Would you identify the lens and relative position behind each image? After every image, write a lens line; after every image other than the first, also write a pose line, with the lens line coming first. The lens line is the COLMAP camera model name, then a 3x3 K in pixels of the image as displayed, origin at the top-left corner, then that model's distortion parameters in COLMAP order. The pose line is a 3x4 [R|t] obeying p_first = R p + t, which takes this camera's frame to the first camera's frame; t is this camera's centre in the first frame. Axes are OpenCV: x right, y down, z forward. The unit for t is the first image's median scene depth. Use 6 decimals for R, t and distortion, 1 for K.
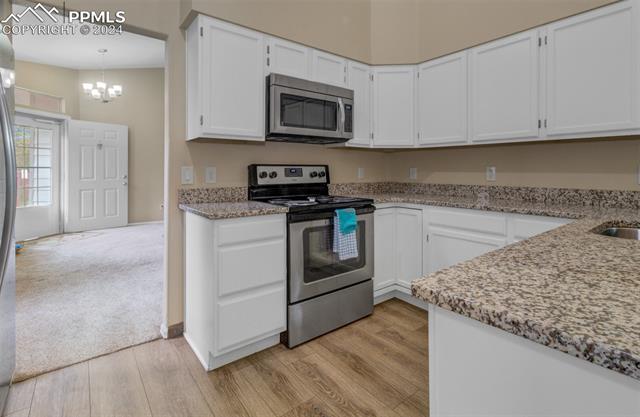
lens RADIAL K [[308.6, 0, 309.1], [0, 308.6, 179.9], [0, 0, 1]] dist [-0.000962, -0.000048]
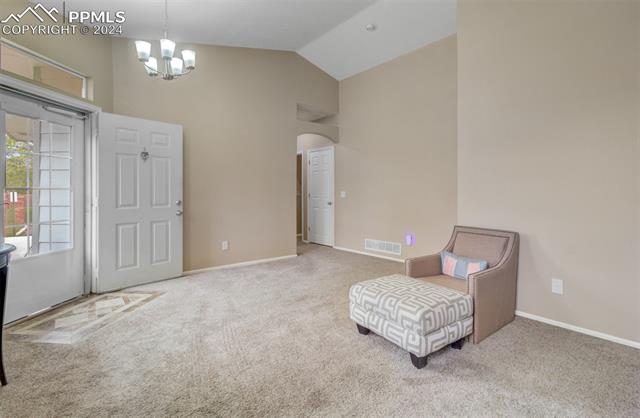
lens RADIAL K [[308.6, 0, 319.6], [0, 308.6, 203.3], [0, 0, 1]] dist [-0.000962, -0.000048]
pose [[0.998920, -0.001510, 0.046434, -0.345905], [0.001191, 0.999976, 0.006896, -0.014114], [-0.046444, -0.006833, 0.998898, 0.339217]]
